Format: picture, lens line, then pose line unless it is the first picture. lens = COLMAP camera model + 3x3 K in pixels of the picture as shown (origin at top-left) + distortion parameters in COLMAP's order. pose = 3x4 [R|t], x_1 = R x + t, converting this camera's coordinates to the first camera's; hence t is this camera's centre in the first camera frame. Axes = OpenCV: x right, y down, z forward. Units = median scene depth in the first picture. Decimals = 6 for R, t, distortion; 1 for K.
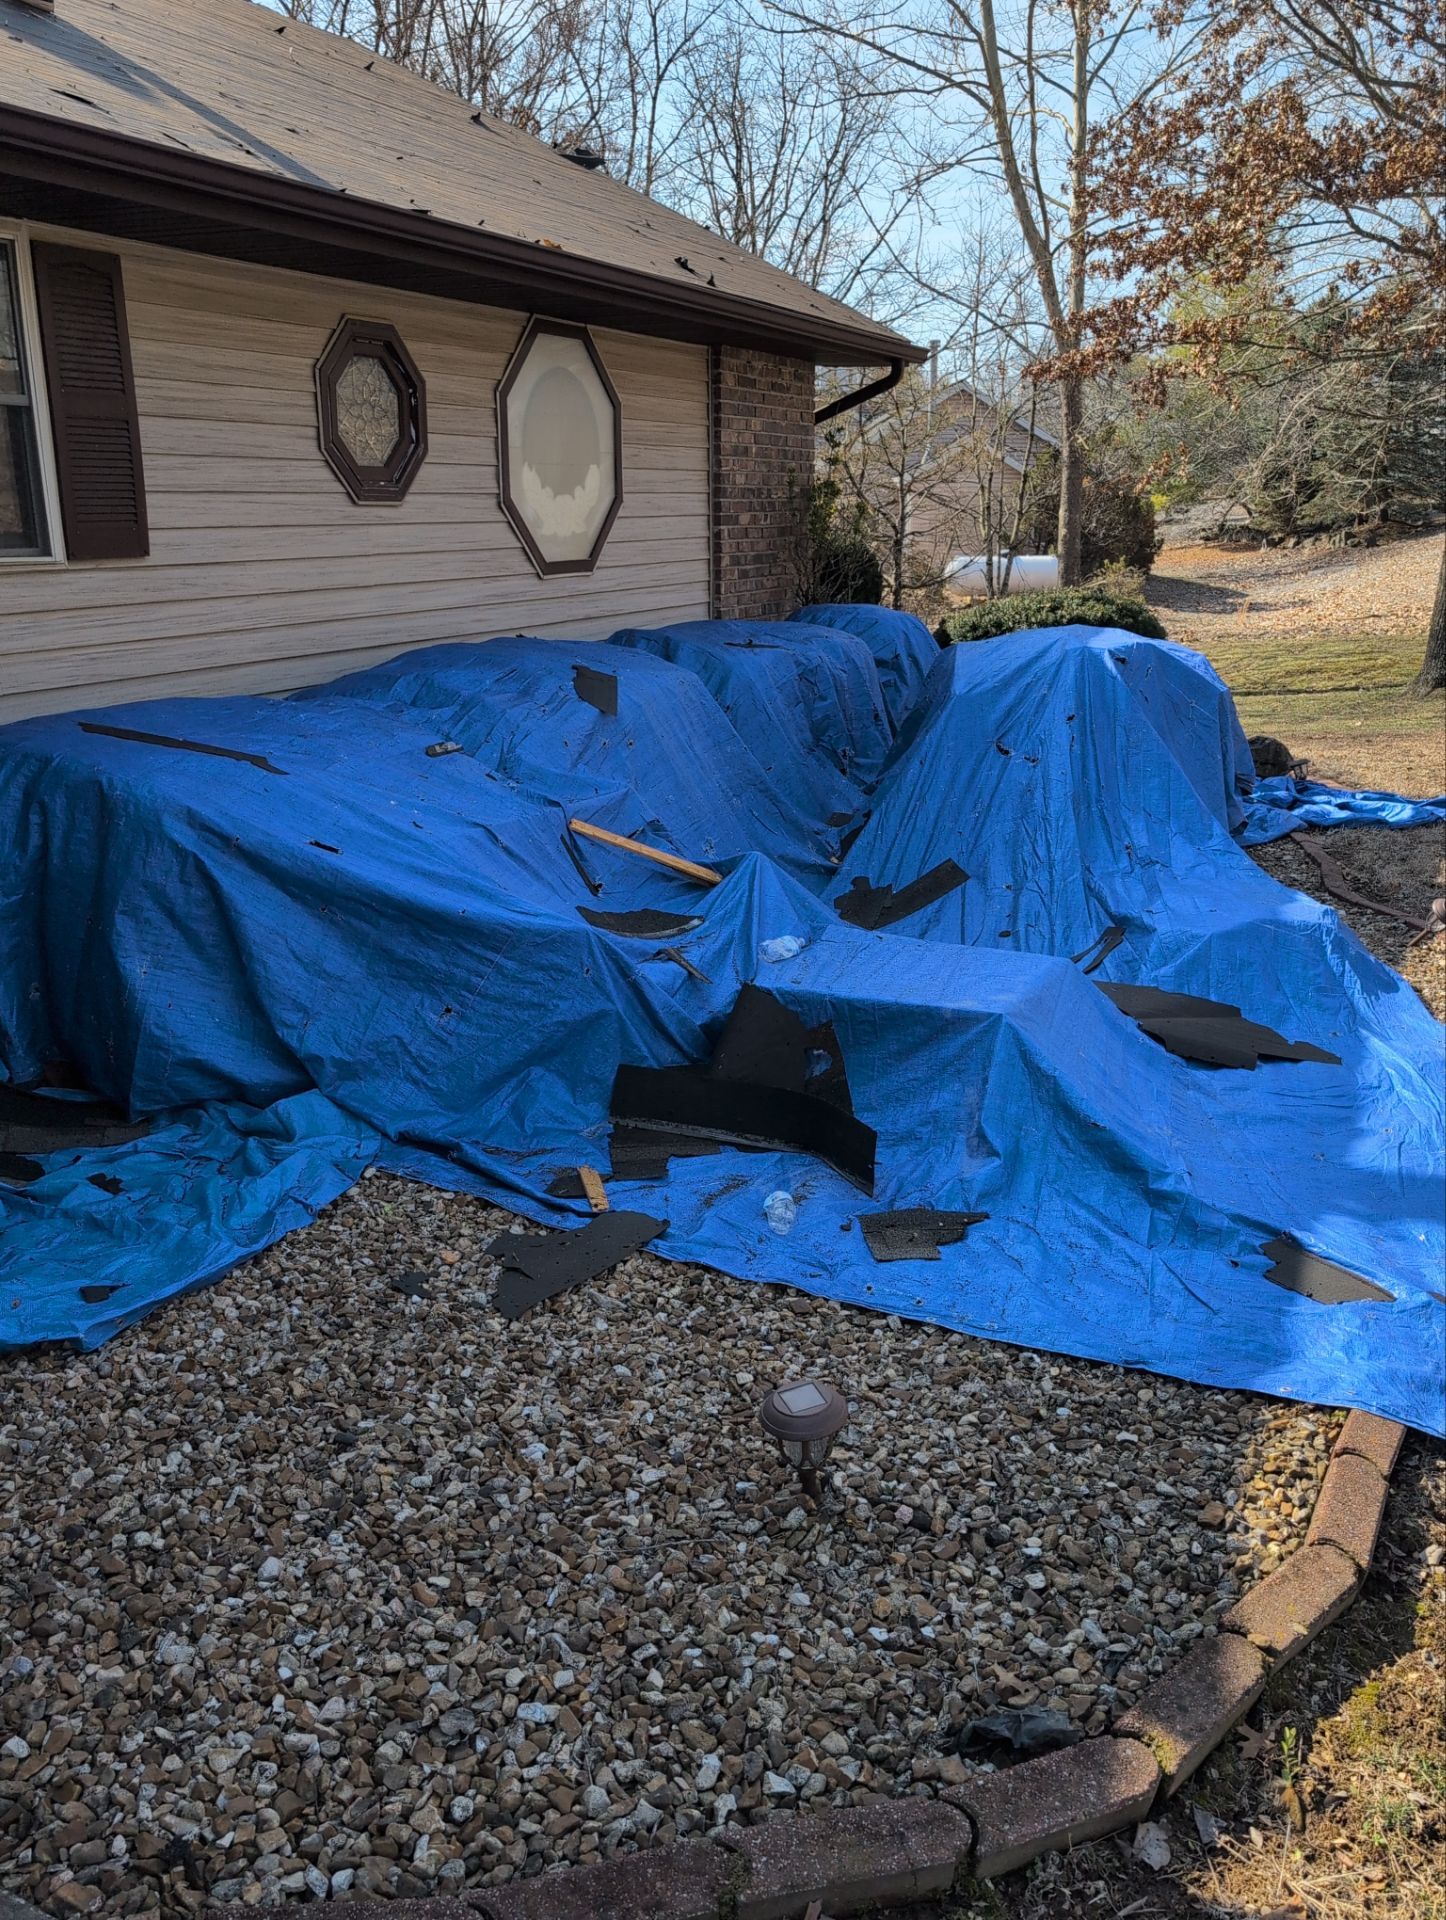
lens RADIAL K [[1615.4, 0, 721.7], [0, 1615.4, 955.8], [0, 0, 1]] dist [0.031123, -0.024499]
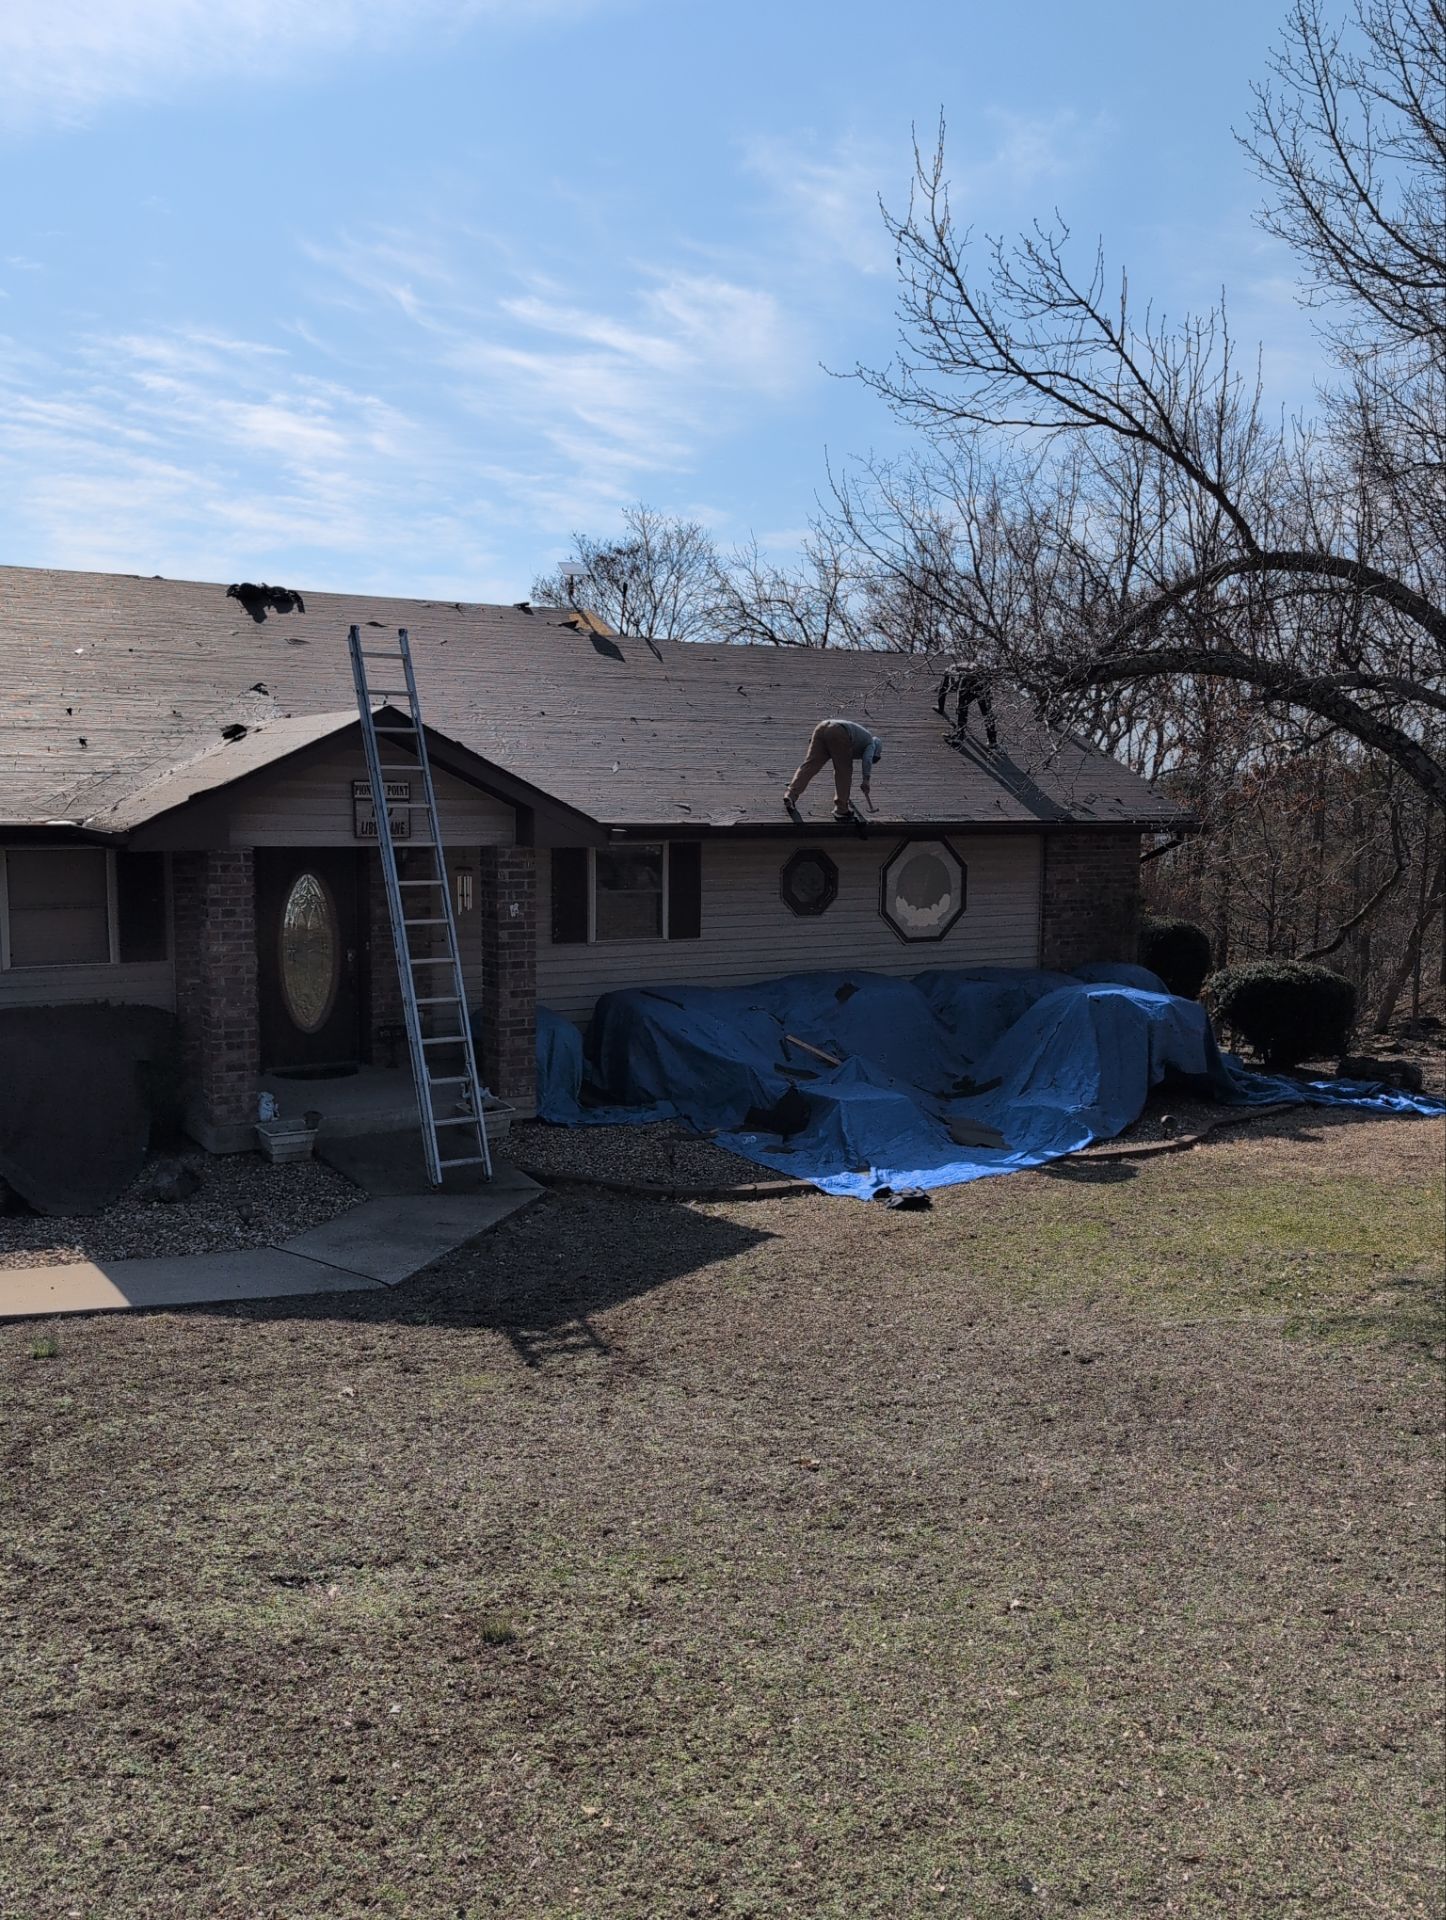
lens RADIAL K [[1615.4, 0, 736.4], [0, 1615.4, 960.2], [0, 0, 1]] dist [0.031123, -0.024499]
pose [[0.838443, 0.065147, -0.541081, 1.064223], [-0.159276, 0.978775, -0.128963, 0.131244], [0.521195, 0.194309, 0.831023, -1.140312]]
